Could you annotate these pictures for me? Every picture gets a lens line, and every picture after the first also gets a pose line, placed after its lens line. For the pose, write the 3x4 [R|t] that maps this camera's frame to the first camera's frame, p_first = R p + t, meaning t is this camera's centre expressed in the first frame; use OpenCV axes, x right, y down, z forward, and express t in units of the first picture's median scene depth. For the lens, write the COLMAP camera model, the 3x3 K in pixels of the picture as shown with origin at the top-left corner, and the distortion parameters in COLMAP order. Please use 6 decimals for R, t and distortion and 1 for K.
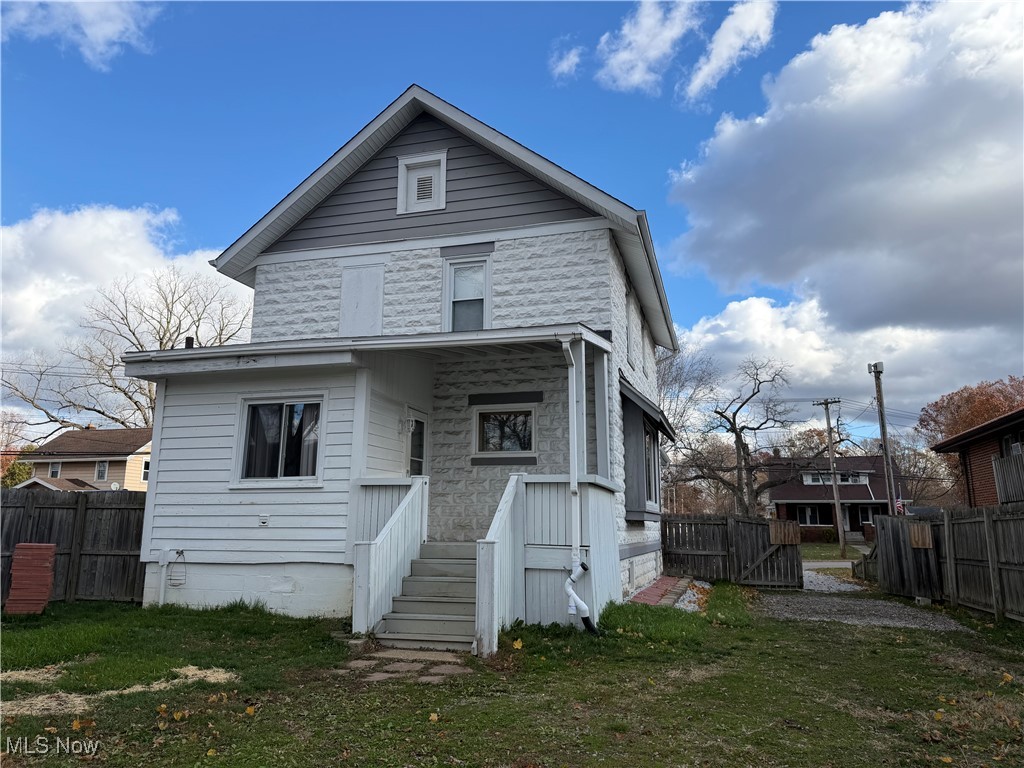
lens RADIAL K [[708.8, 0, 510.1], [0, 708.8, 384.6], [0, 0, 1]] dist [0.043870, -0.003733]
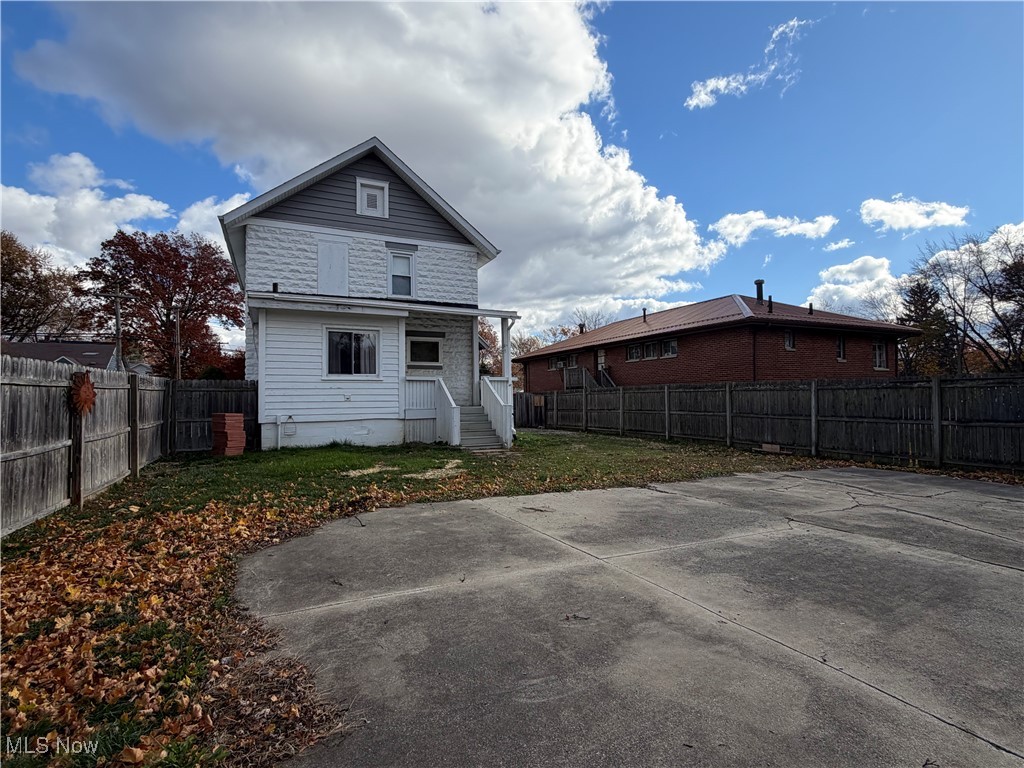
lens RADIAL K [[512.2, 0, 511.3], [0, 512.2, 385.7], [0, 0, 1]] dist [-0.005500, -0.000245]
pose [[0.752317, 0.004229, 0.658787, -0.713401], [-0.113589, 0.985836, 0.123386, -0.037882], [-0.648935, -0.167656, 0.742142, -0.184393]]
